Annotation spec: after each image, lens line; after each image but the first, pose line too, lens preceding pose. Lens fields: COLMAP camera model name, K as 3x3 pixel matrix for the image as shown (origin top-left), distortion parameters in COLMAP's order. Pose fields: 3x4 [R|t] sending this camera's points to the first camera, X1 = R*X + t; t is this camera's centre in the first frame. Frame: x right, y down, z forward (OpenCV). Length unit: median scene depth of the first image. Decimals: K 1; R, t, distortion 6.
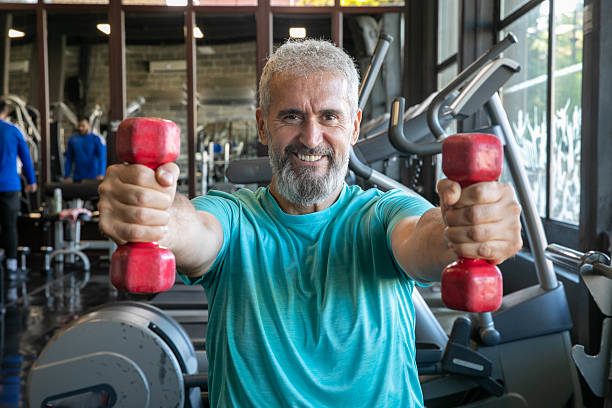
lens RADIAL K [[1148.8, 0, 263.5], [0, 1148.8, 215.1], [0, 0, 1]] dist [0.069043, 0.222598]
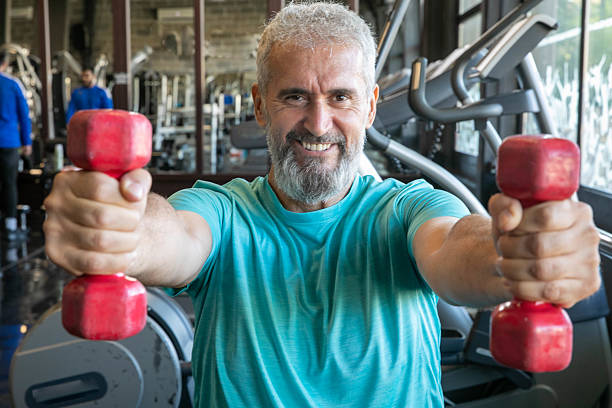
lens RADIAL K [[1078.4, 0, 275.1], [0, 1078.4, 212.0], [0, 0, 1]] dist [0.082869, 0.132254]
pose [[0.999959, 0.004848, -0.007587, 0.010936], [-0.004374, 0.998109, 0.061309, -0.032137], [0.007870, -0.061273, 0.998090, 0.143203]]
